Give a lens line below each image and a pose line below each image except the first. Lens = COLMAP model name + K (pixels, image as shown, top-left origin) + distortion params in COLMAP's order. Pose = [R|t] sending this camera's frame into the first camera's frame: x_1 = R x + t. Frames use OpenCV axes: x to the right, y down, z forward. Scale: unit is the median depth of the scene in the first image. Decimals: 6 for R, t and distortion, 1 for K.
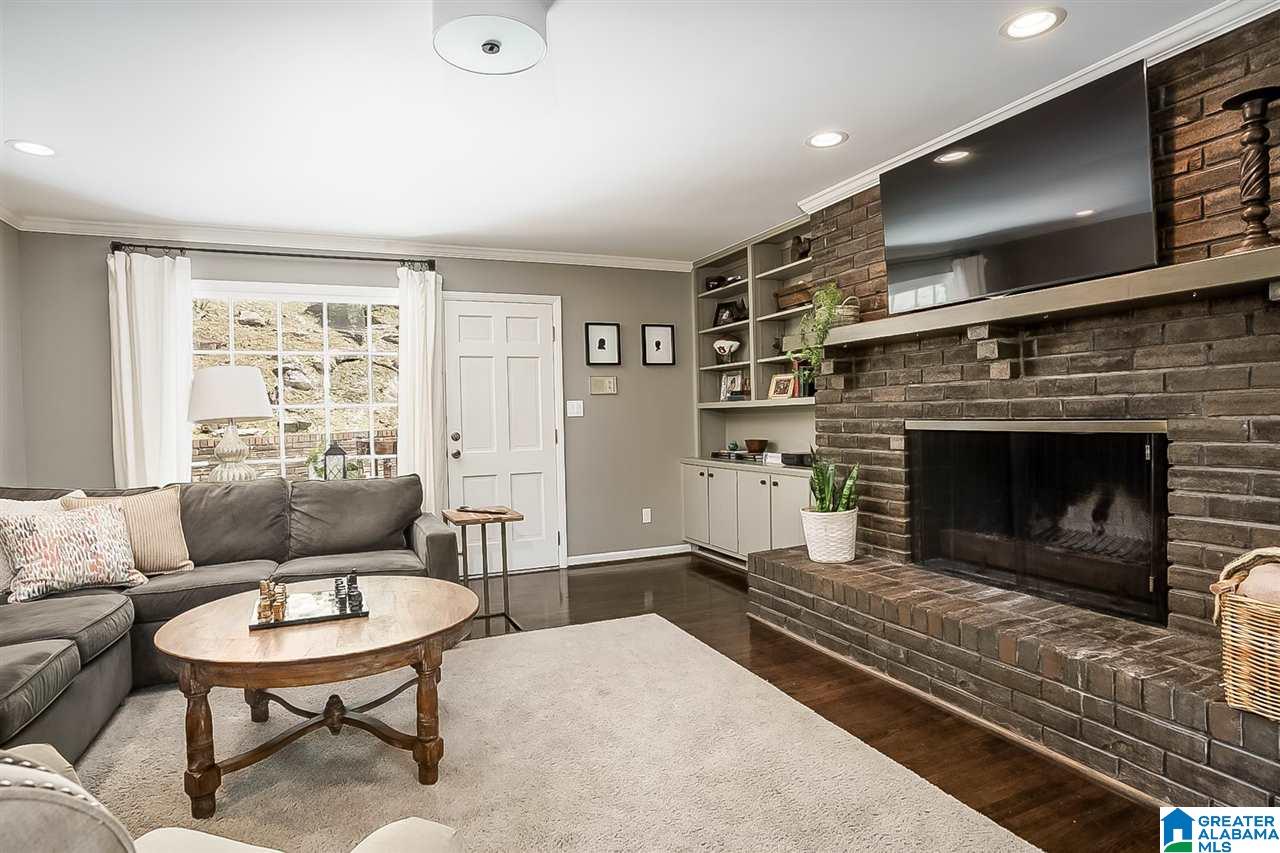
lens RADIAL K [[672.3, 0, 643.1], [0, 672.3, 422.3], [0, 0, 1]] dist [-0.070544, 0.015118]
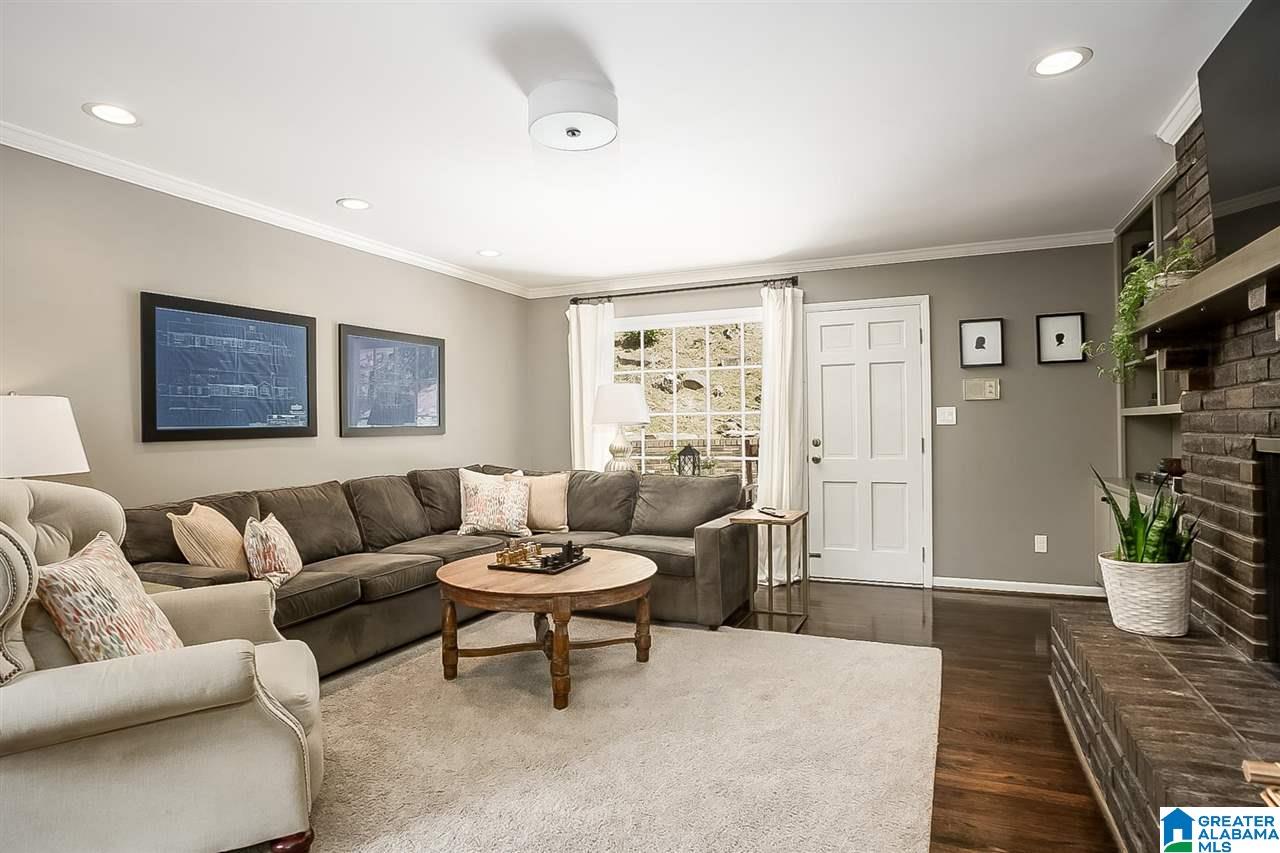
lens RADIAL K [[672.3, 0, 638.2], [0, 672.3, 429.8], [0, 0, 1]] dist [-0.070544, 0.015118]
pose [[0.672239, 0.016366, -0.740153, 0.408274], [-0.012546, 0.999864, 0.010713, -0.008926], [0.740228, 0.002084, 0.672353, 0.126125]]
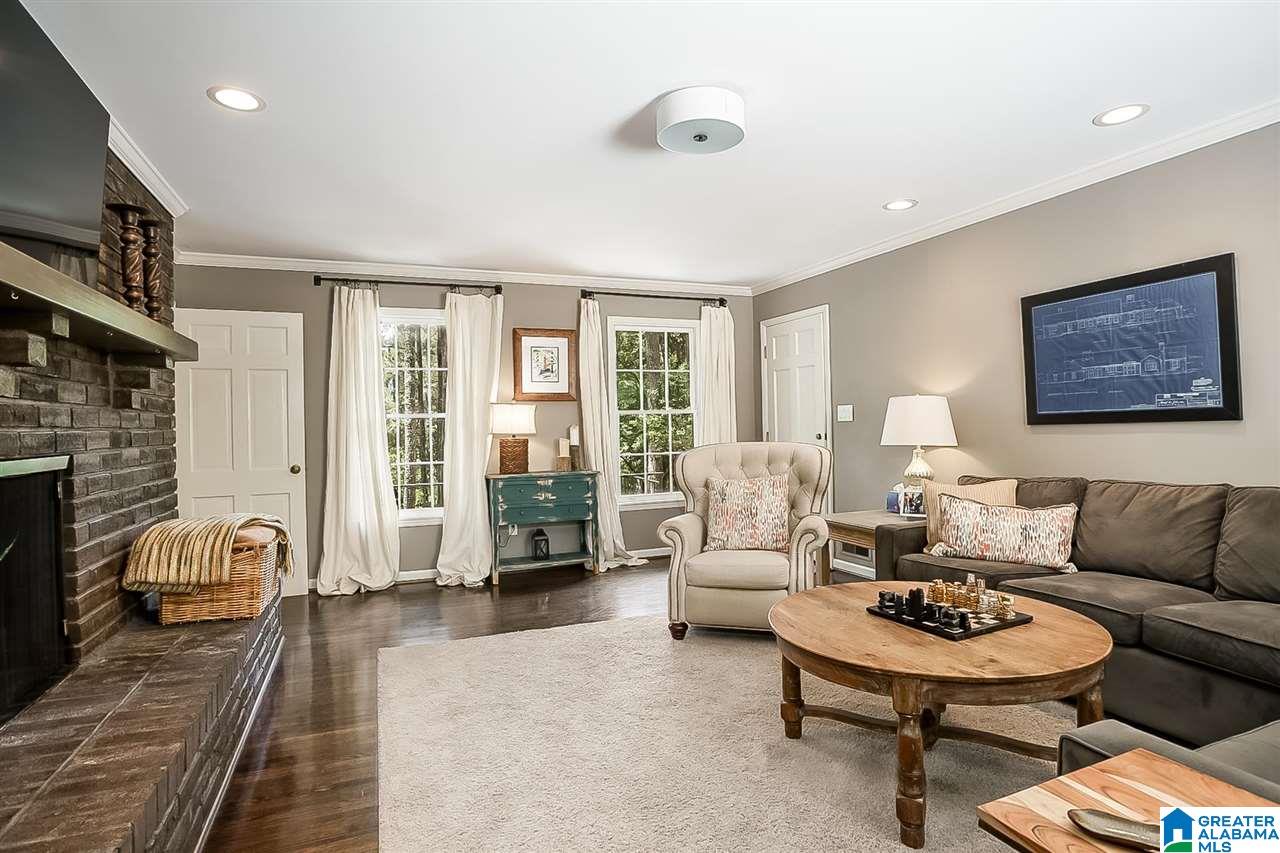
lens RADIAL K [[672.3, 0, 643.6], [0, 672.3, 422.1], [0, 0, 1]] dist [-0.070544, 0.015118]
pose [[-0.998857, 0.043909, 0.018893, -0.061141], [0.044074, 0.998993, 0.008411, -0.014127], [-0.018505, 0.009234, -0.999786, 1.192896]]
